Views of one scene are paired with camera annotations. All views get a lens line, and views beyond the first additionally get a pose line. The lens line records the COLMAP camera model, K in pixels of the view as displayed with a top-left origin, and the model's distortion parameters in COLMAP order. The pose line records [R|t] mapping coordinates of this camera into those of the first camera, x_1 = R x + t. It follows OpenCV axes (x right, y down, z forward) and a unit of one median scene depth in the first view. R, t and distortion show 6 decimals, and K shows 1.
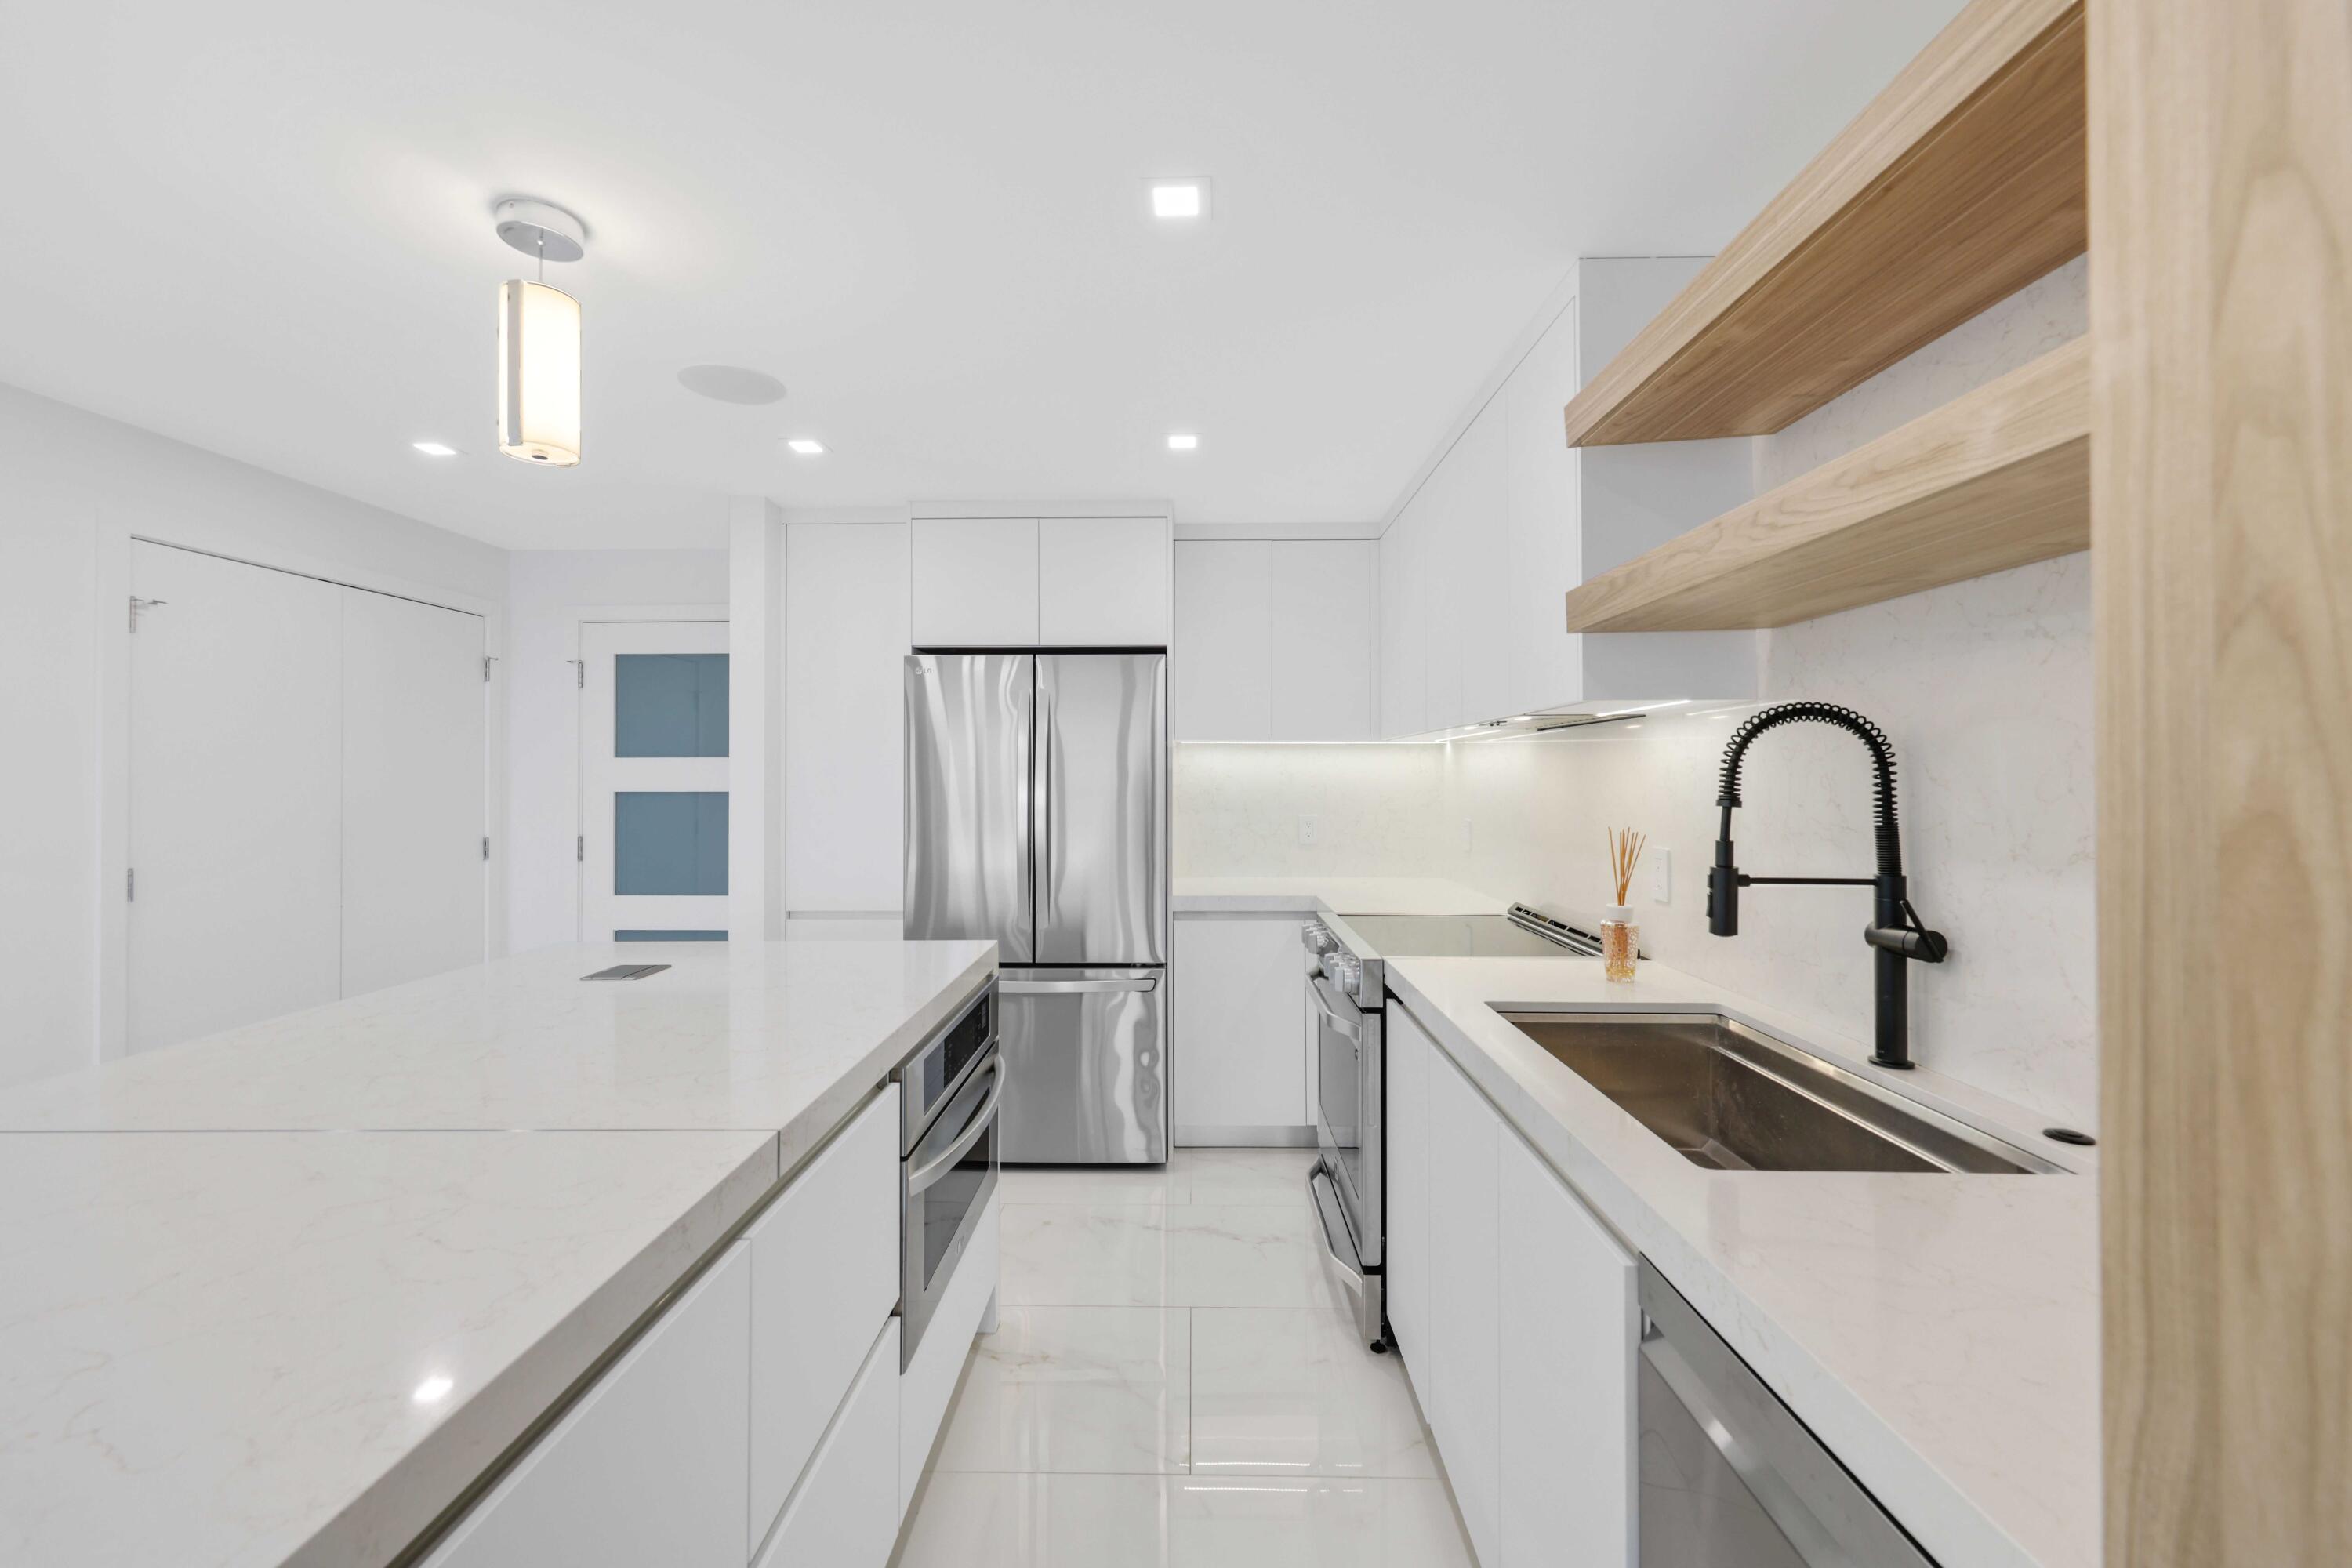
lens RADIAL K [[958.8, 0, 1167.8], [0, 958.8, 769.2], [0, 0, 1]] dist [-0.004334, -0.000143]
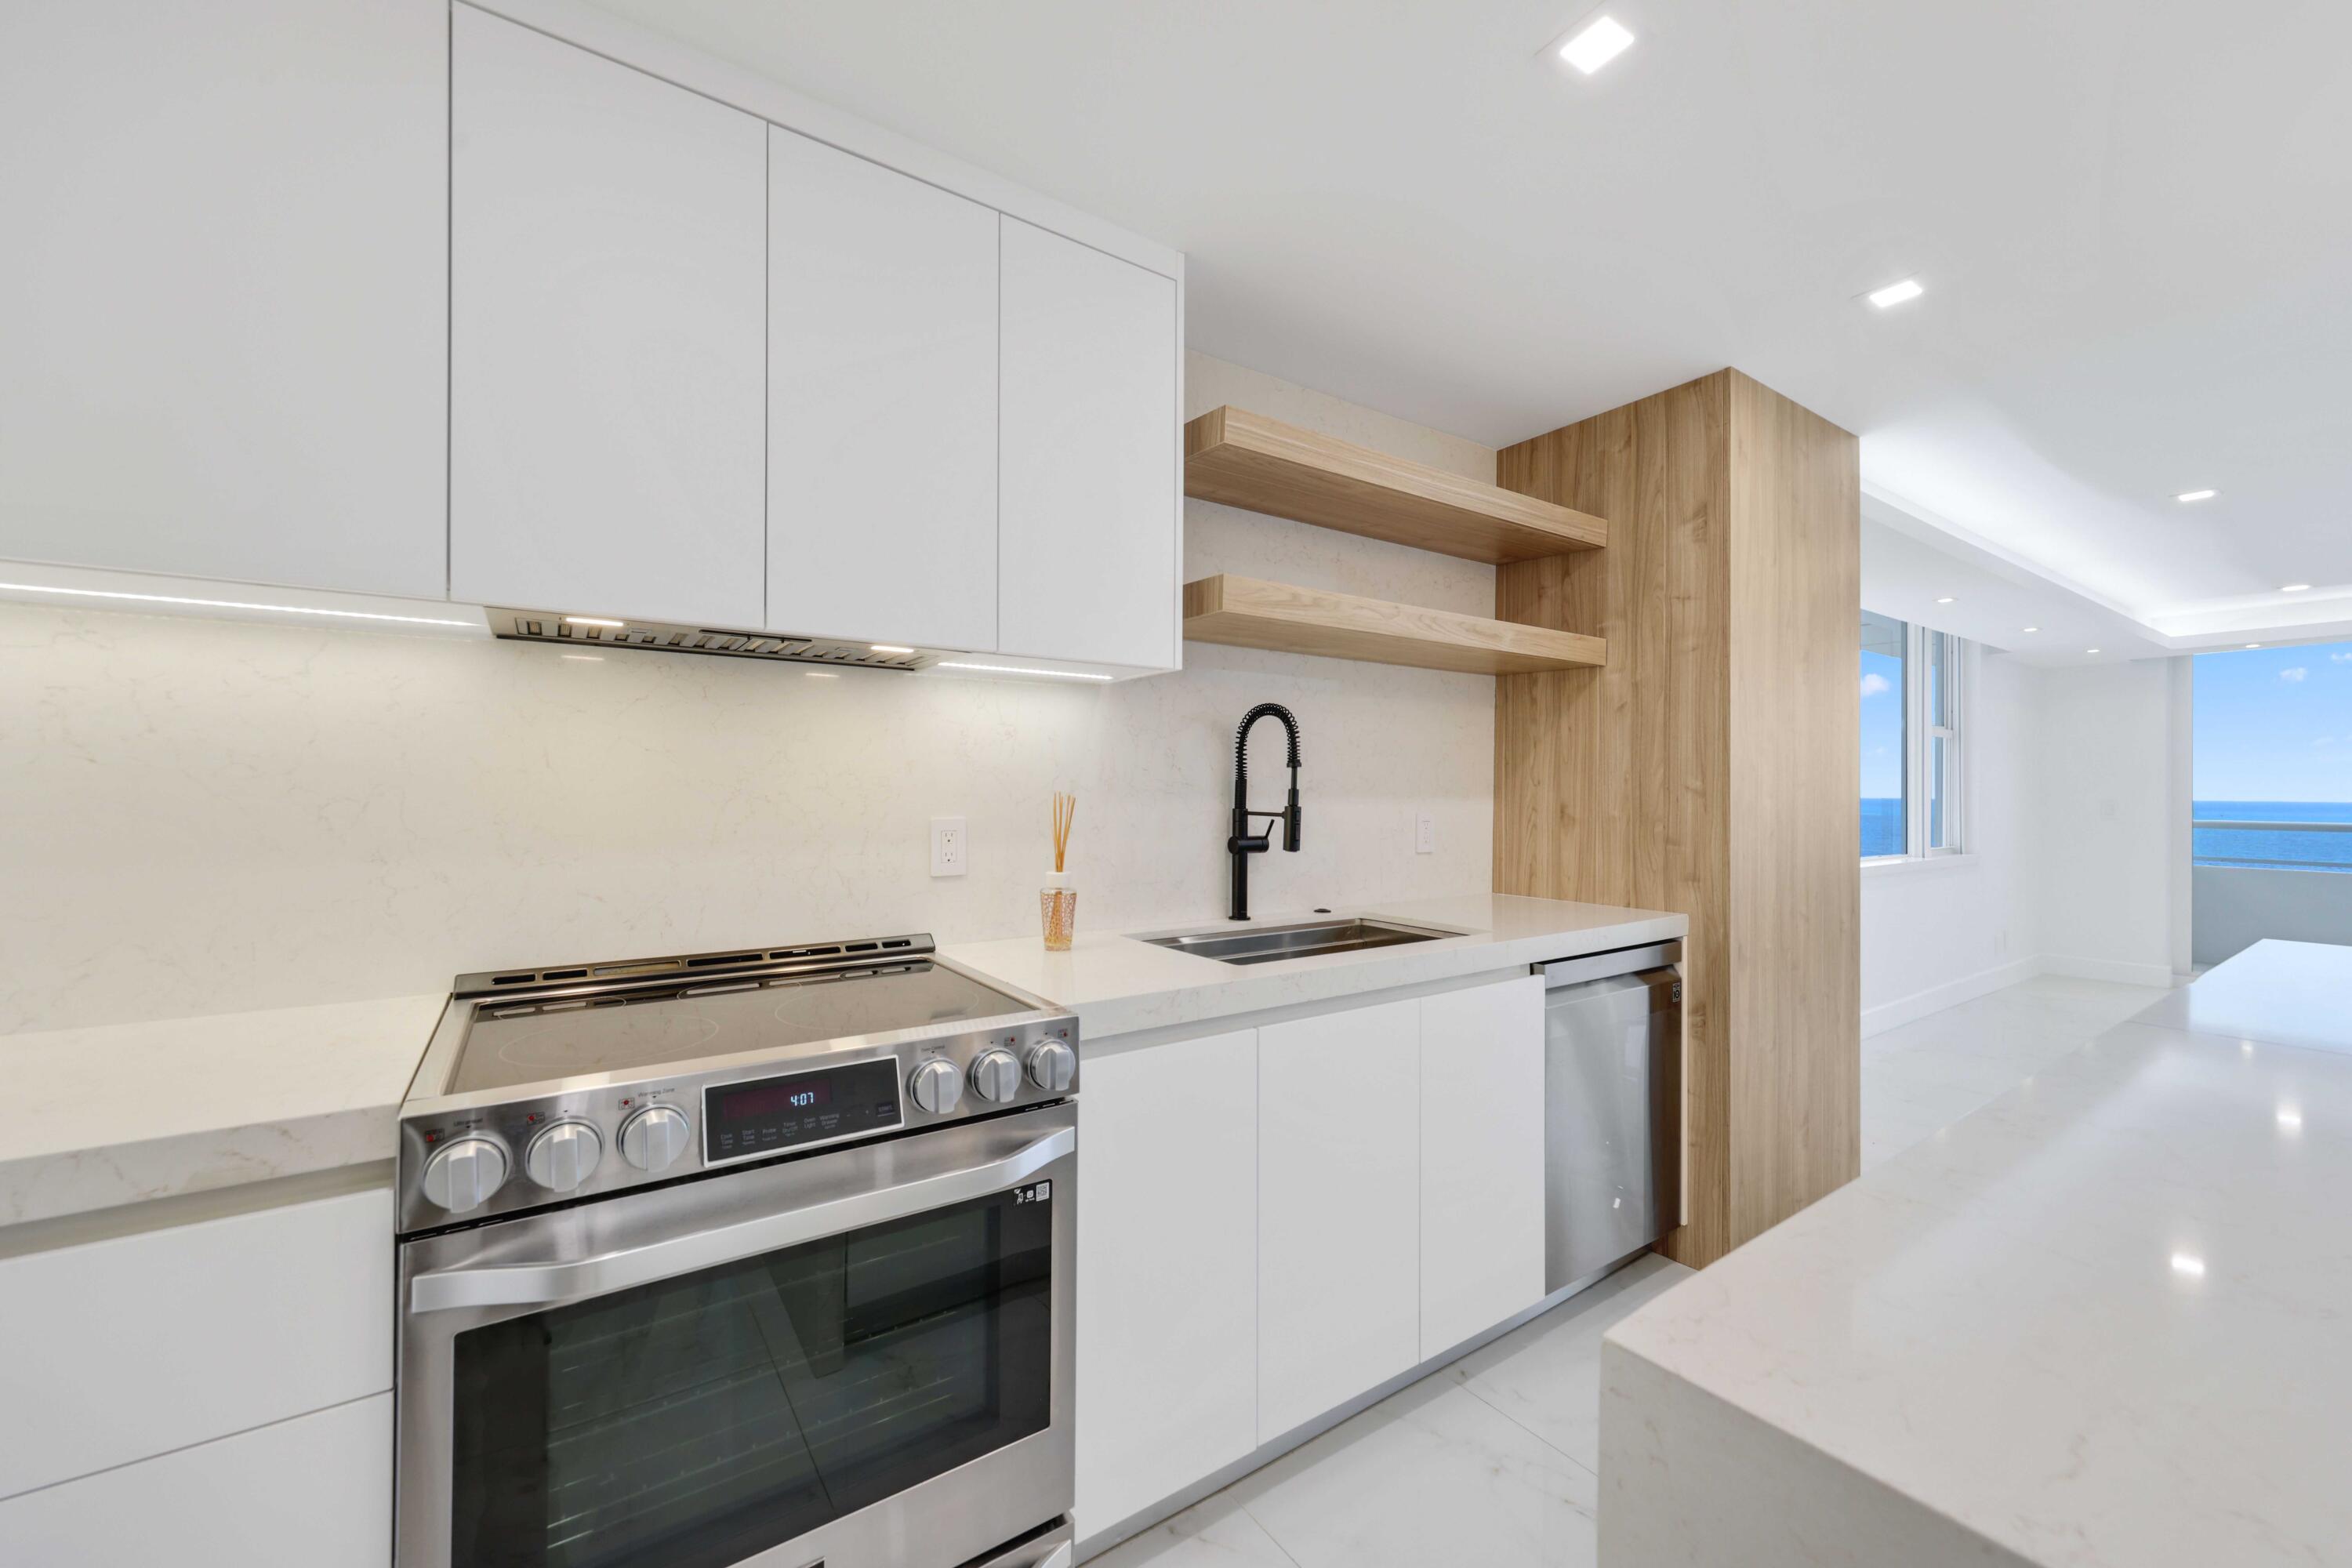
lens RADIAL K [[909.0, 0, 1181.1], [0, 909.0, 787.8], [0, 0, 1]] dist [0.002487, 0.001083]
pose [[-0.595168, -0.004685, 0.803588, -0.457953], [-0.012679, 0.999913, -0.003561, 0.076678], [-0.803502, -0.012308, -0.595175, 1.933691]]
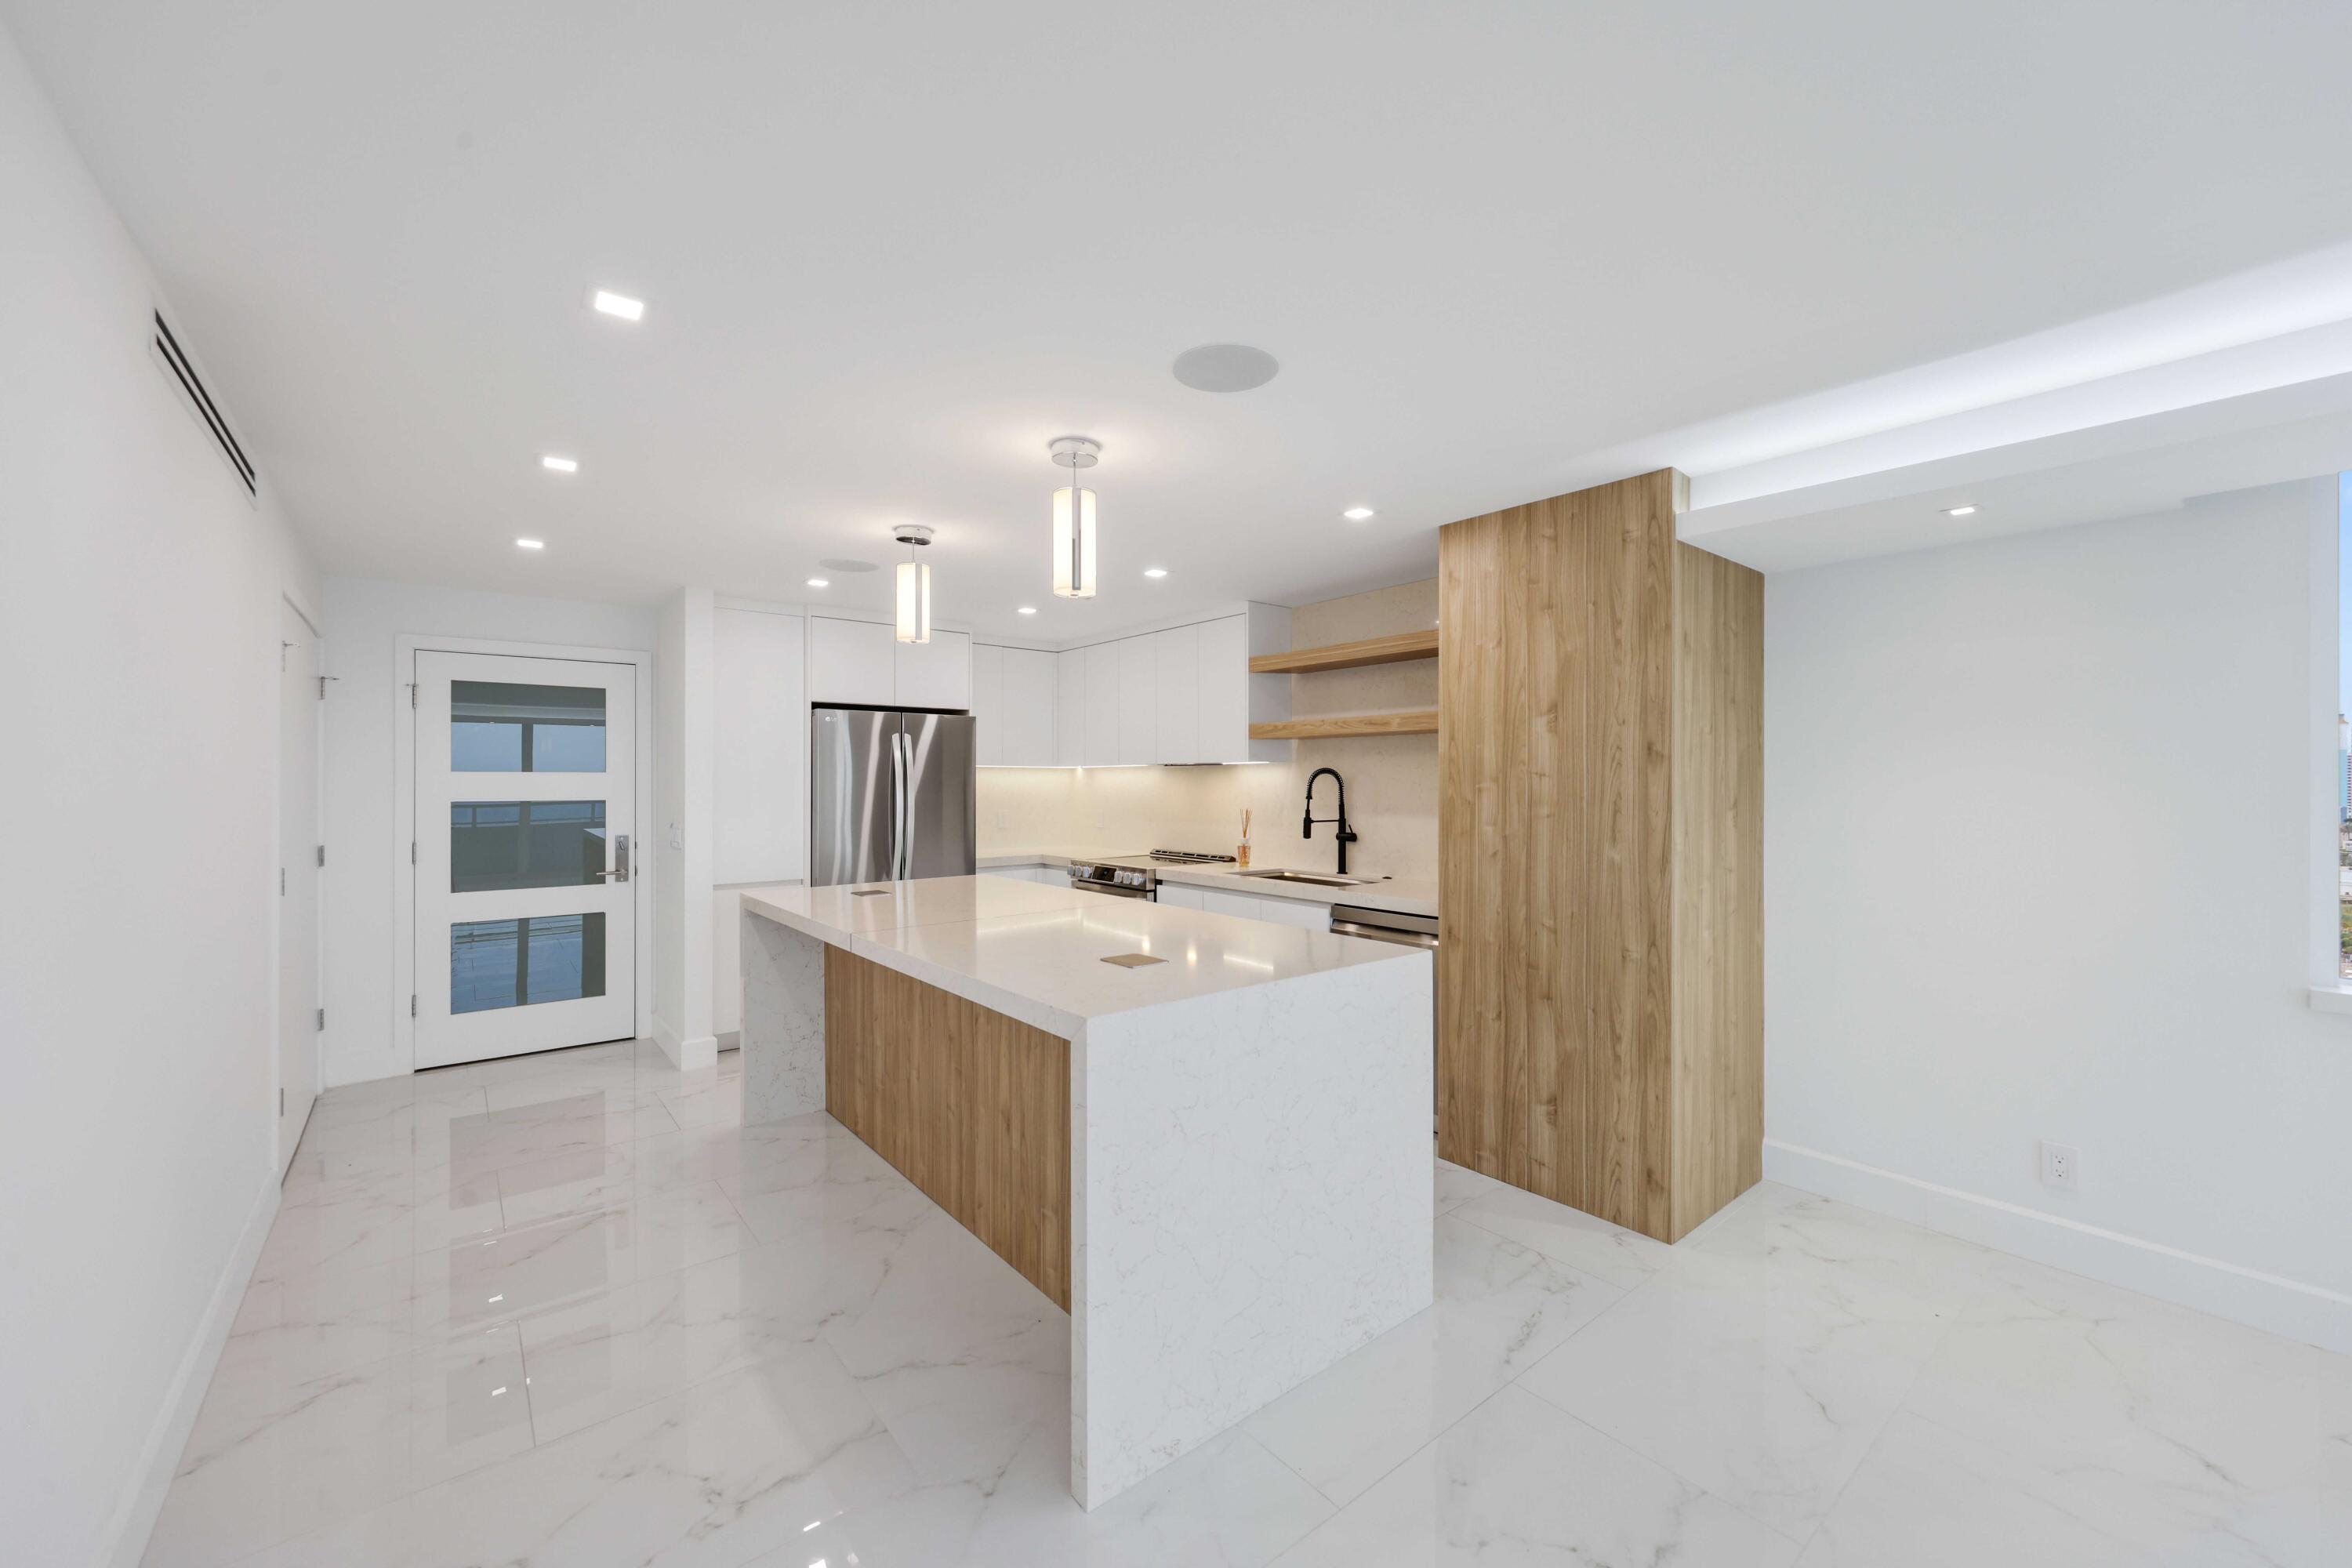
lens RADIAL K [[909.0, 0, 1173.6], [0, 909.0, 781.2], [0, 0, 1]] dist [0.002487, 0.001083]
pose [[0.757916, 0.003077, 0.652345, -1.741612], [-0.007802, 0.999960, 0.004348, -0.032406], [-0.652306, -0.008385, 0.757909, -1.031828]]
